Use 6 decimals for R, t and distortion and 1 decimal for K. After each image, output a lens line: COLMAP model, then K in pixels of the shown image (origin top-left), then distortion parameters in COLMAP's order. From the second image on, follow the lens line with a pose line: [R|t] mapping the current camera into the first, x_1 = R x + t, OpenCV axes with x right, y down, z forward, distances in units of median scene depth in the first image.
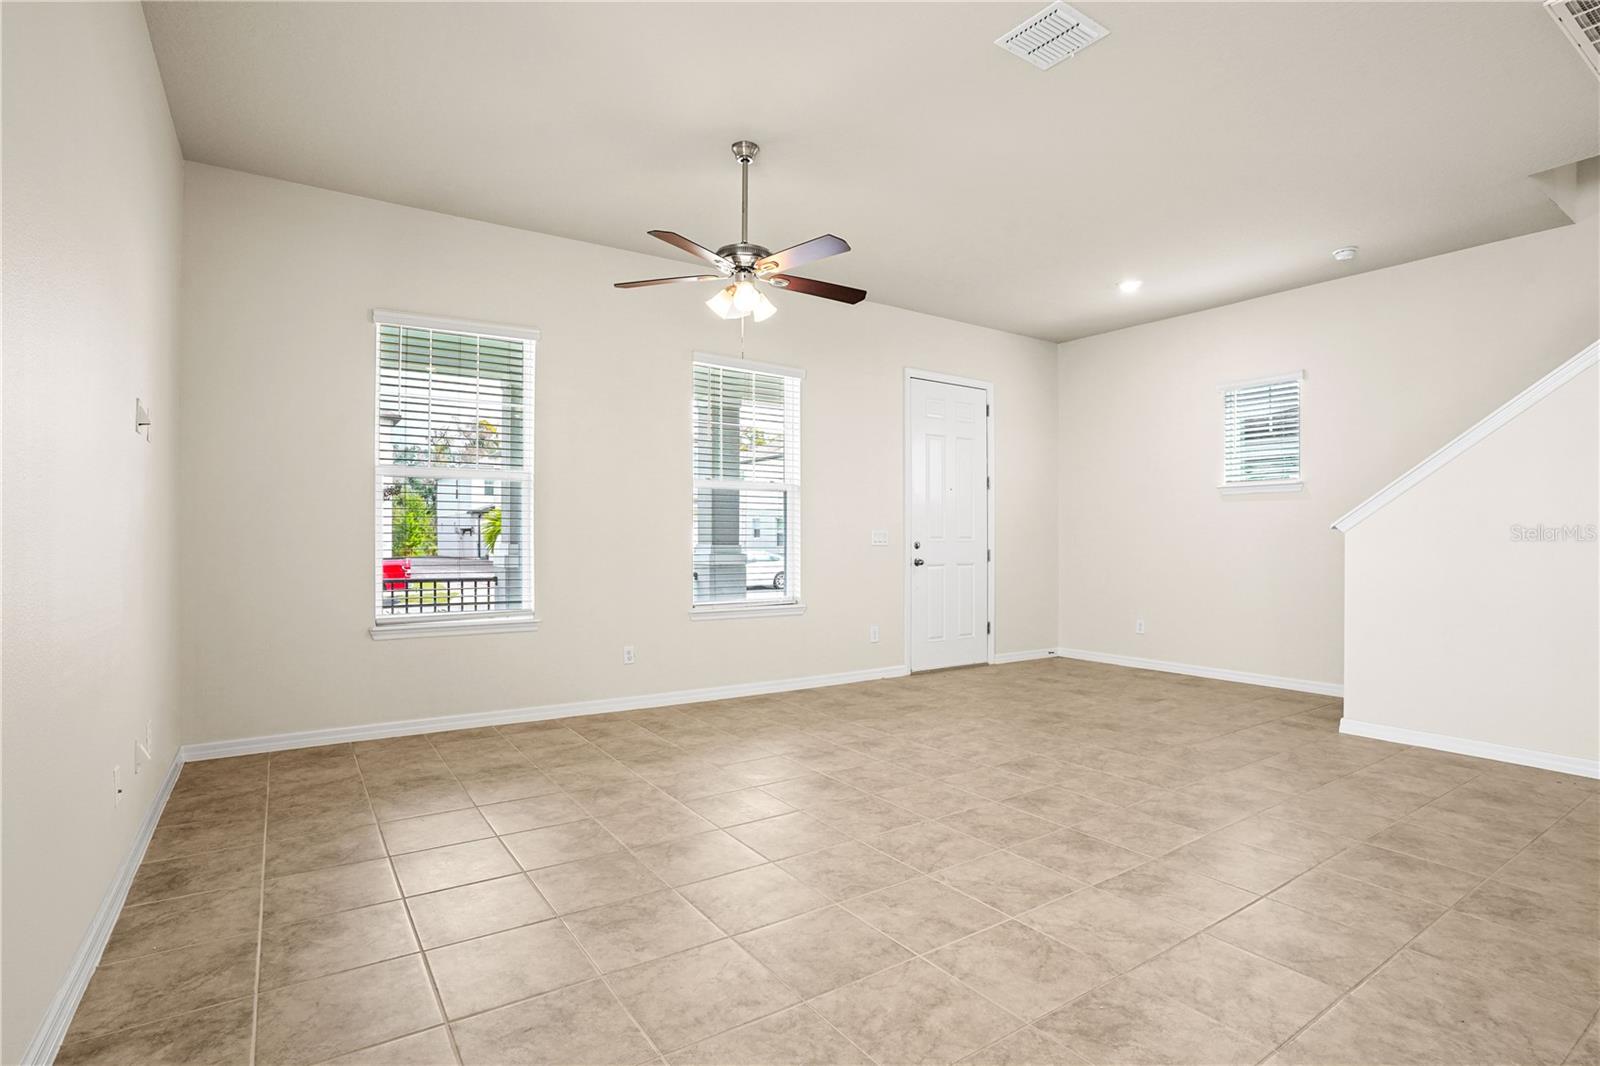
lens RADIAL K [[782.6, 0, 800.0], [0, 782.6, 533.0], [0, 0, 1]] dist [-0.036652, 0.000836]
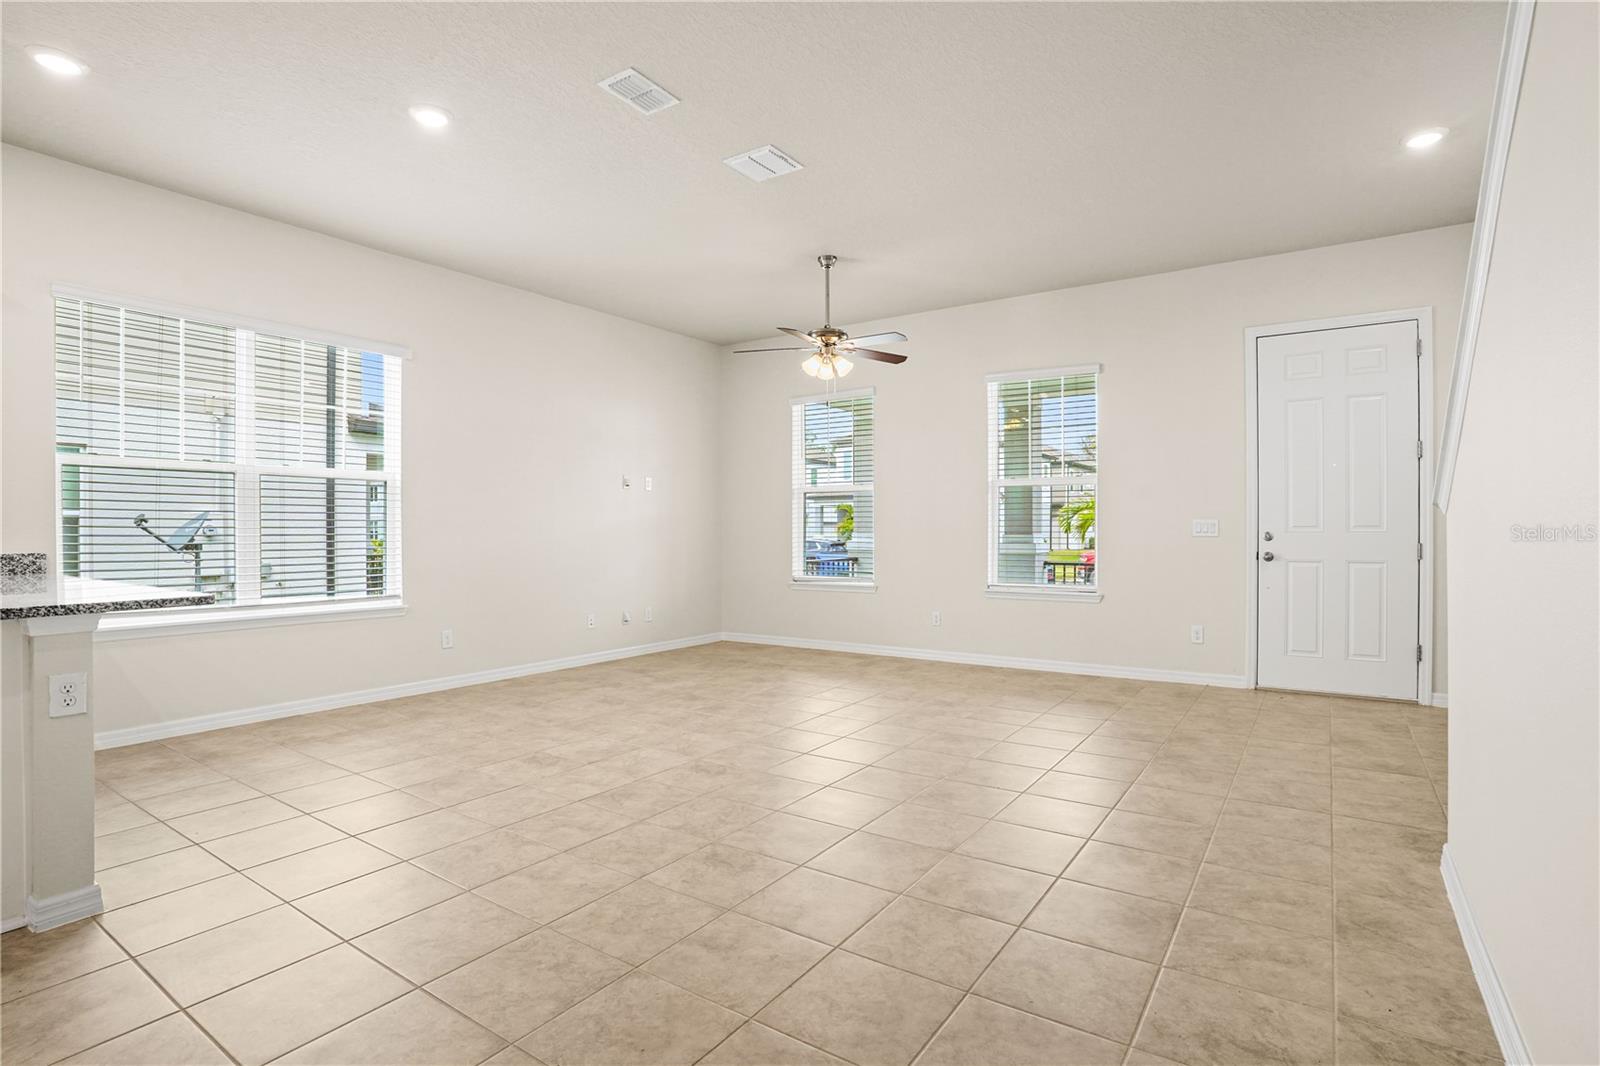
lens RADIAL K [[782.6, 0, 800.0], [0, 782.6, 533.0], [0, 0, 1]] dist [-0.036652, 0.000836]
pose [[0.379086, 0.004227, -0.925352, 1.225081], [0.012263, 0.999879, 0.009591, -0.003513], [0.925280, -0.014984, 0.378988, 0.392301]]
